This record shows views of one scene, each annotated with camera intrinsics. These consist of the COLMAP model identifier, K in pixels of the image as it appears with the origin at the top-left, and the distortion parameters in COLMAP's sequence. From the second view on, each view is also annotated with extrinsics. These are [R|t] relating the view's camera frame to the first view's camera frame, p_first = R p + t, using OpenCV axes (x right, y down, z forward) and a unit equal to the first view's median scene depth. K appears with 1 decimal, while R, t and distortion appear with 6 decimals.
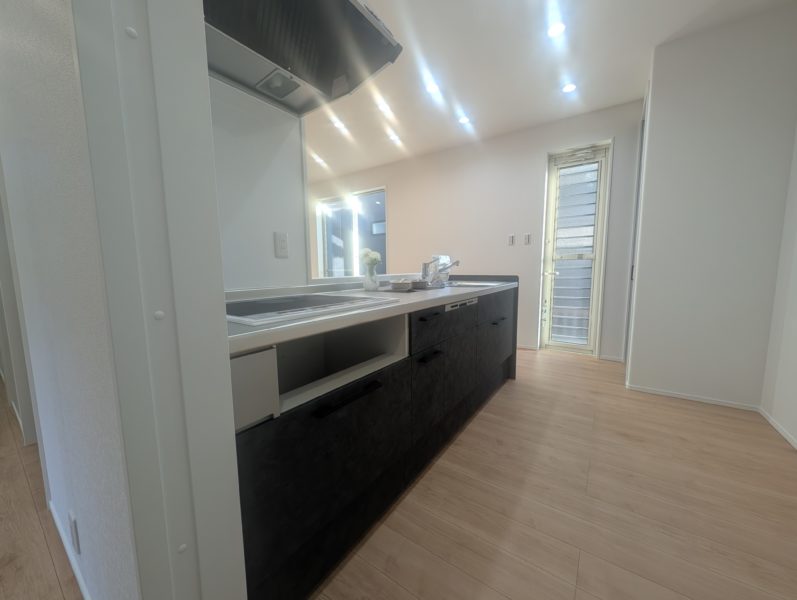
lens RADIAL K [[296.7, 0, 395.4], [0, 296.7, 300.5], [0, 0, 1]] dist [-0.007472, -0.000168]
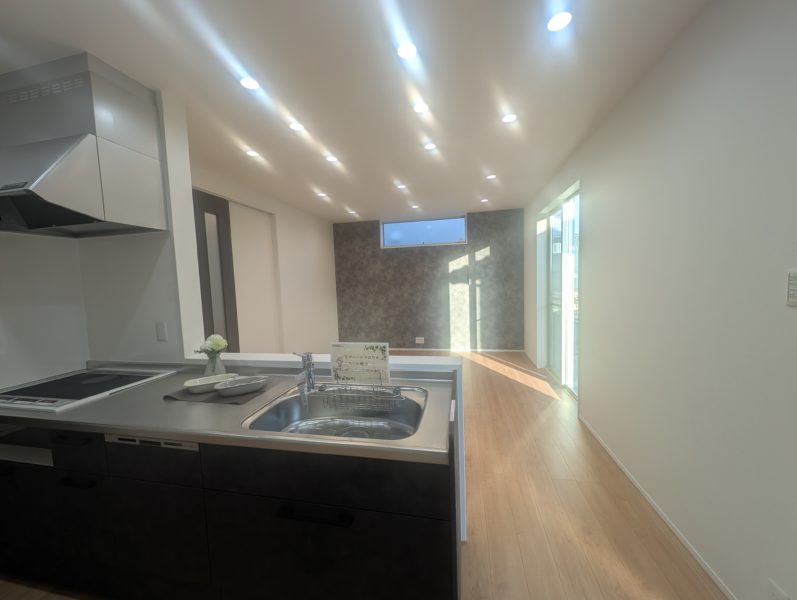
lens RADIAL K [[296.7, 0, 395.4], [0, 296.7, 300.5], [0, 0, 1]] dist [-0.007472, -0.000168]
pose [[0.389173, 0.059666, -0.919230, 0.551331], [-0.066451, 0.997119, 0.036588, -0.198393], [0.918765, 0.046845, 0.392016, 0.641808]]
